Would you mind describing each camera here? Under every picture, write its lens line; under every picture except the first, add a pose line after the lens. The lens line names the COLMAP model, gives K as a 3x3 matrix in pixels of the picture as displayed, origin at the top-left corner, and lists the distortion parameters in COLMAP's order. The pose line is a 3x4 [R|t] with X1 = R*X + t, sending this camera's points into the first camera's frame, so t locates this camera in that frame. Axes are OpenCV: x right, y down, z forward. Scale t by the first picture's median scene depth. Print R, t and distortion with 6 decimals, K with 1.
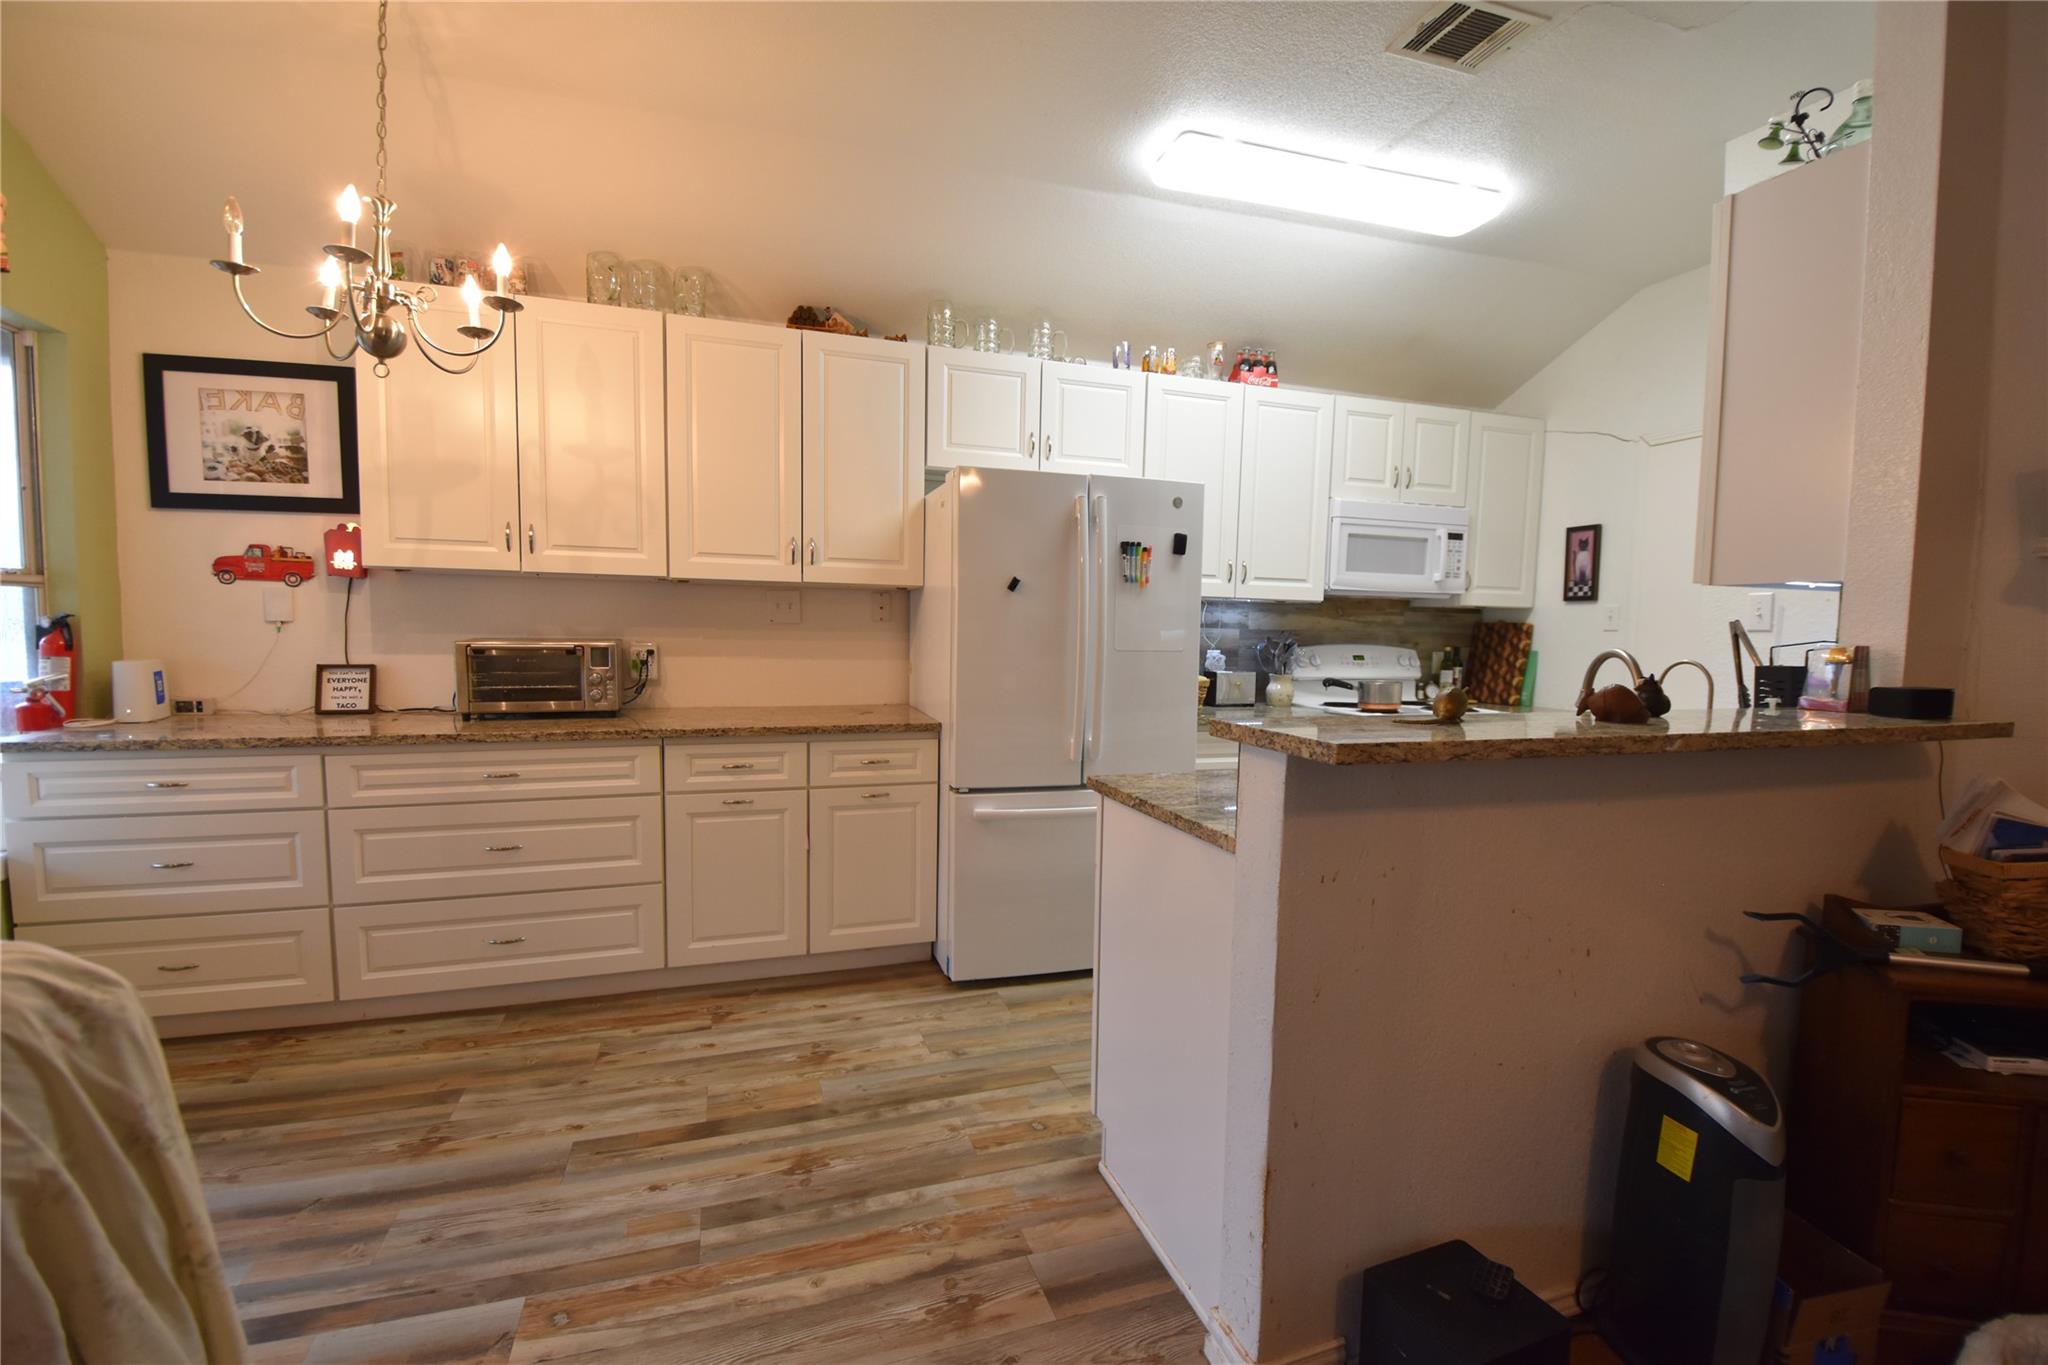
lens RADIAL K [[900.7, 0, 1032.3], [0, 900.7, 692.4], [0, 0, 1]] dist [0.023054, -0.026295]
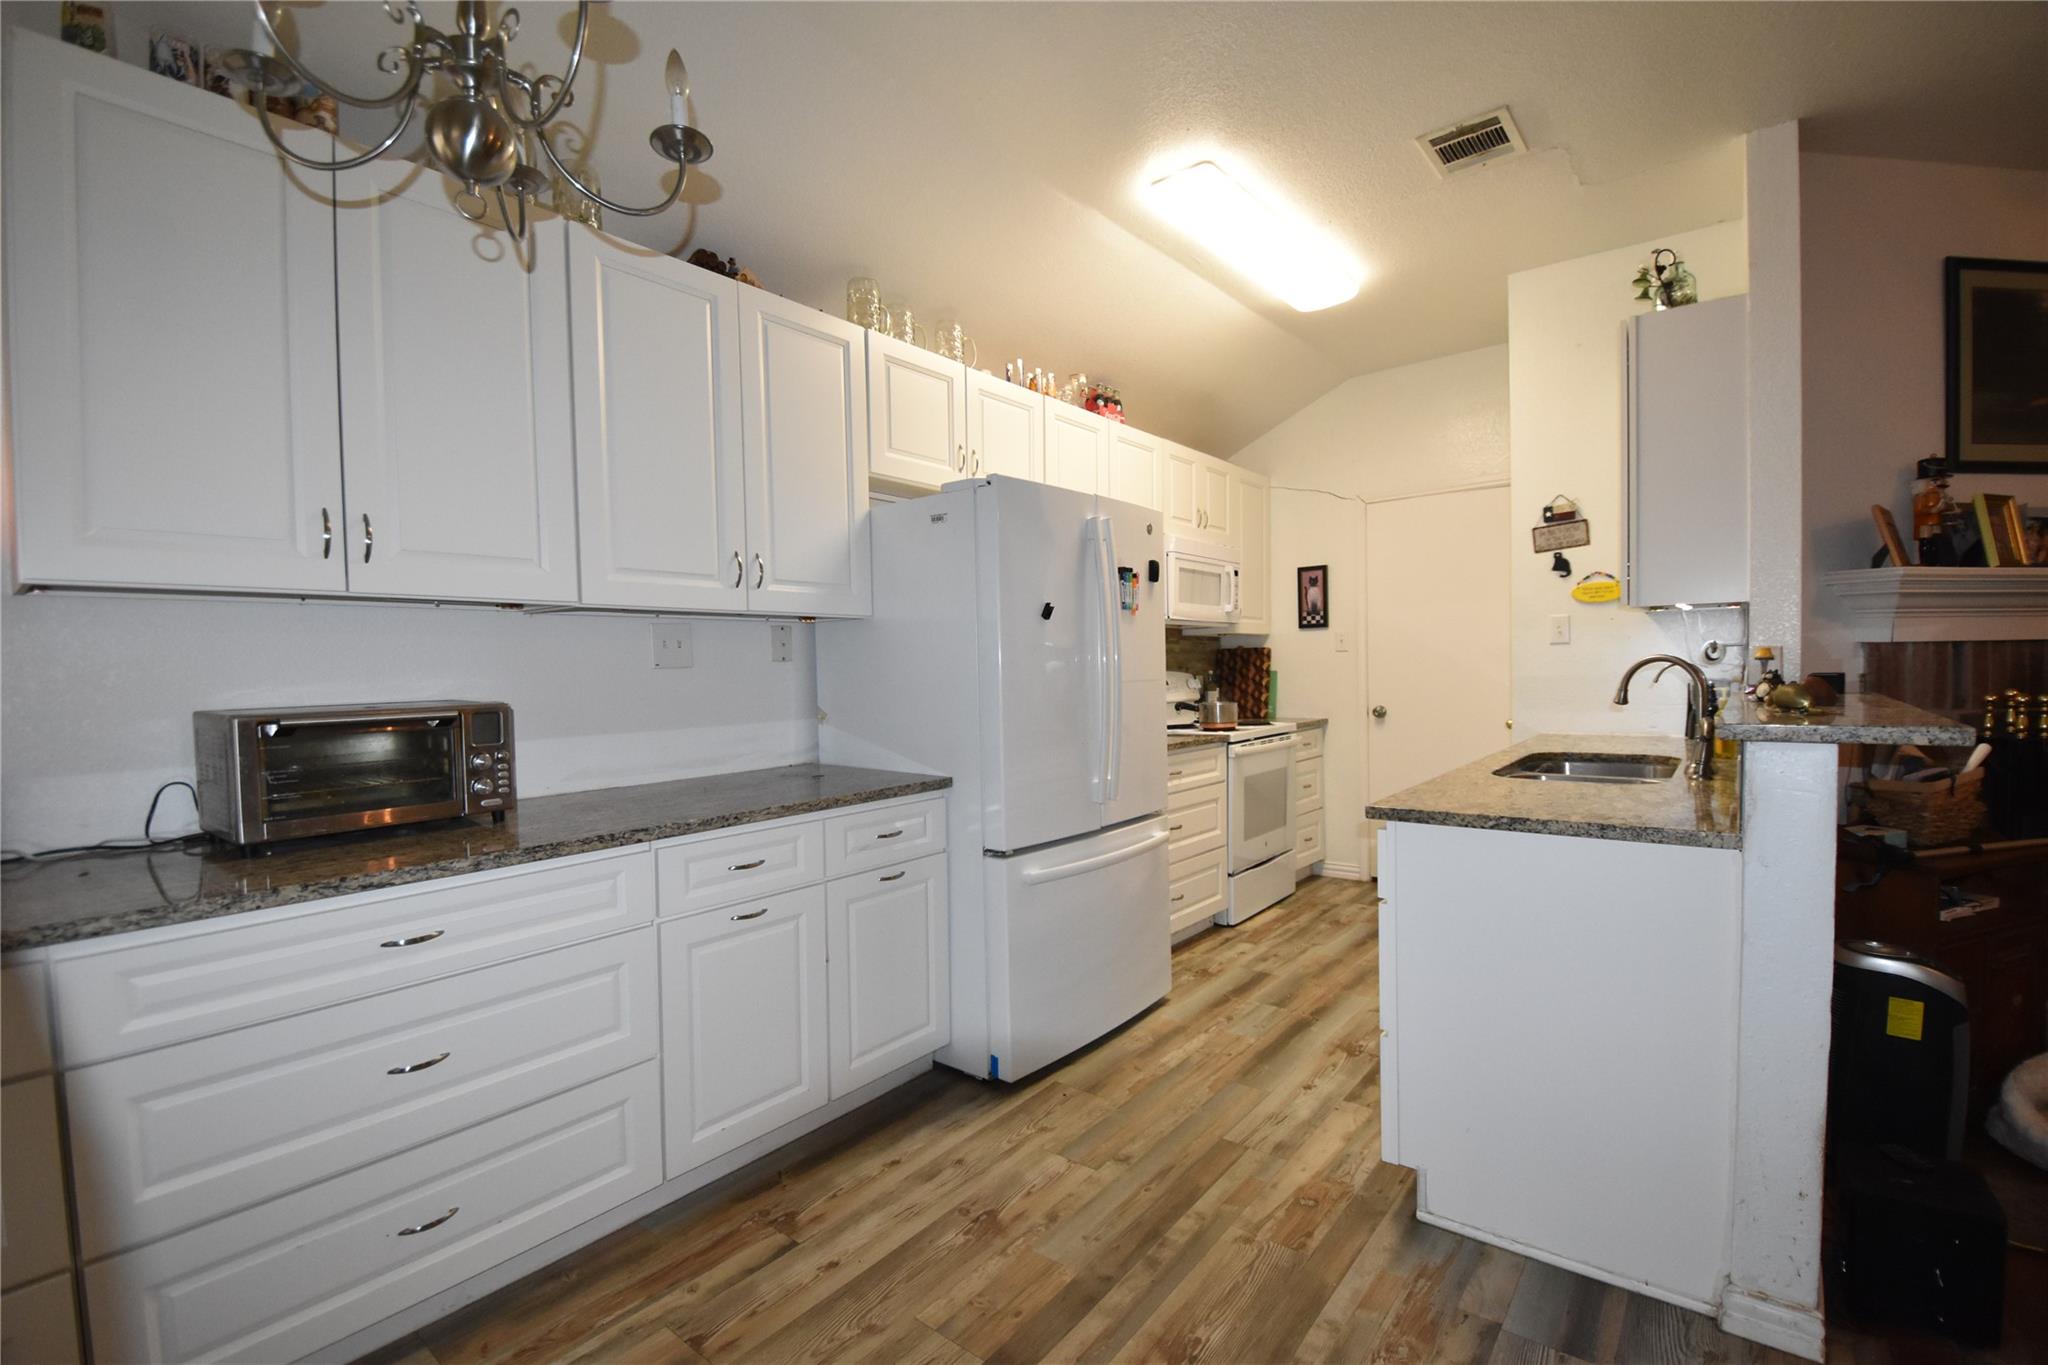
lens RADIAL K [[900.7, 0, 1032.3], [0, 900.7, 692.4], [0, 0, 1]] dist [0.023054, -0.026295]
pose [[0.840154, -0.050623, 0.539981, -0.491460], [0.075069, 0.996905, -0.023341, -0.019796], [-0.537128, 0.060146, 0.841354, 0.254732]]
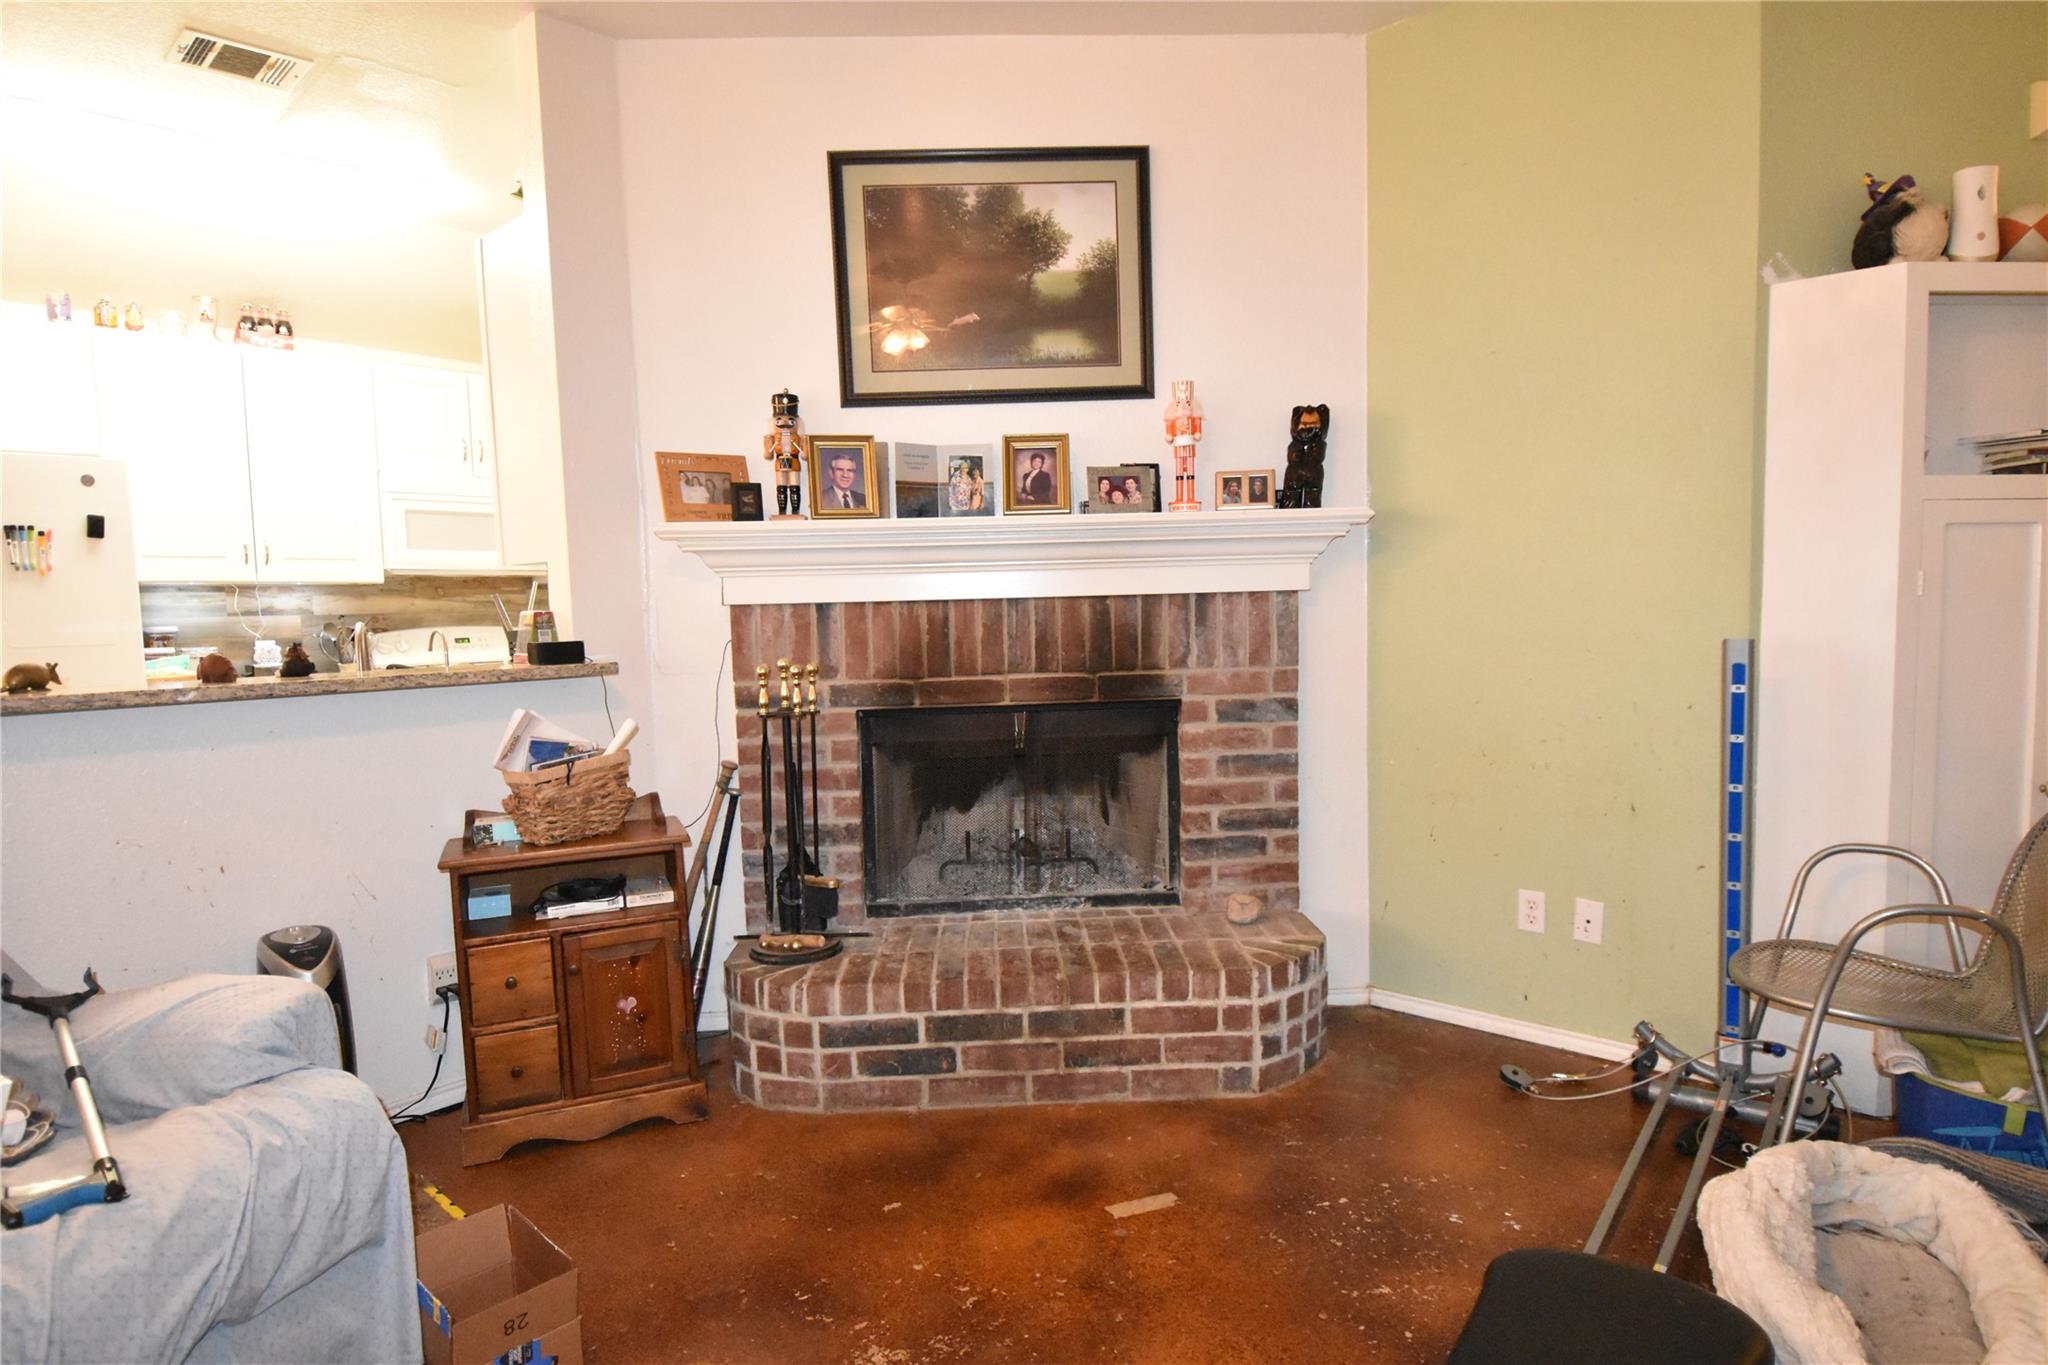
lens RADIAL K [[1118.0, 0, 1023.5], [0, 1118.0, 693.7], [0, 0, 1]] dist [-0.023463, -0.000541]
pose [[0.864252, -0.078238, 0.496937, 0.410386], [0.074443, 0.996847, 0.027476, 0.040760], [-0.497520, 0.013247, 0.867351, -0.411647]]
